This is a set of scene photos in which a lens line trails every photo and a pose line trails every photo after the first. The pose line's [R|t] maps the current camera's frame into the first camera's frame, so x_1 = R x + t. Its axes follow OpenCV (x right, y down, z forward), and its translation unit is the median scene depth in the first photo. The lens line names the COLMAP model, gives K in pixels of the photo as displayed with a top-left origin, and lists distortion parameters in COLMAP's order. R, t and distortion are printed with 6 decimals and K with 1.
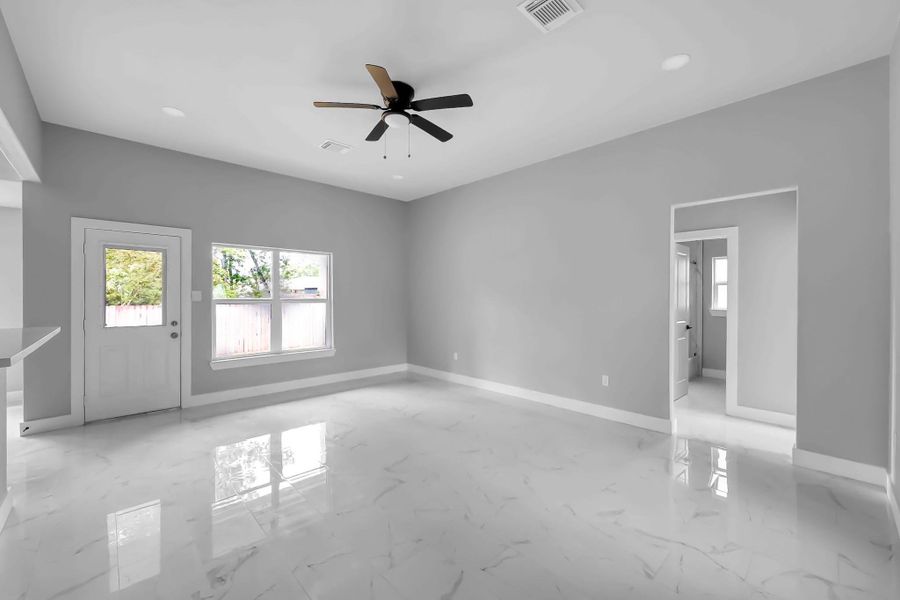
lens RADIAL K [[360.7, 0, 445.0], [0, 360.7, 296.6], [0, 0, 1]] dist [0.006150, 0.000121]
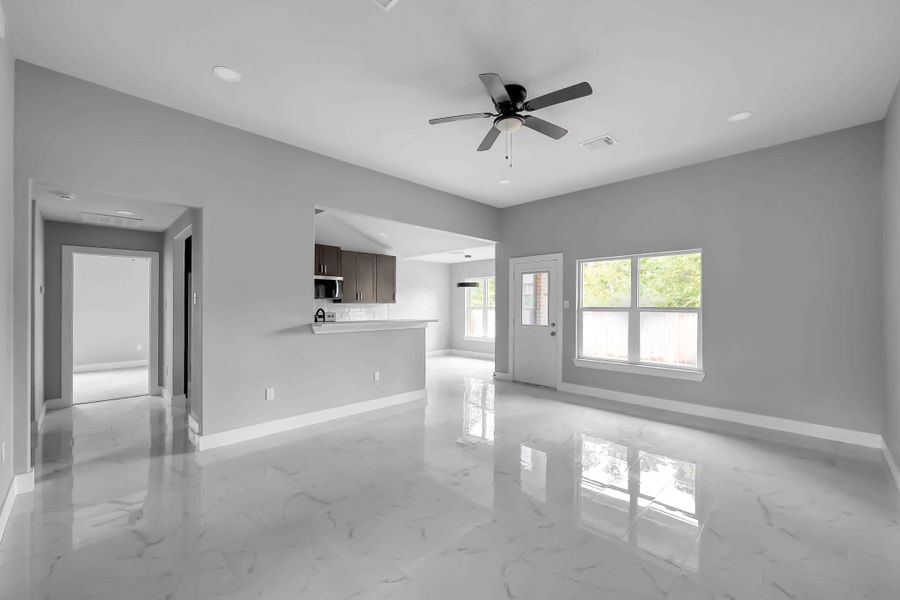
lens RADIAL K [[367.9, 0, 449.2], [0, 367.9, 304.8], [0, 0, 1]] dist [-0.003762, -0.000243]
pose [[0.035506, -0.001650, -0.999368, 0.587440], [-0.001215, 0.999998, -0.001694, 0.002092], [0.999369, 0.001274, 0.035504, 0.551839]]
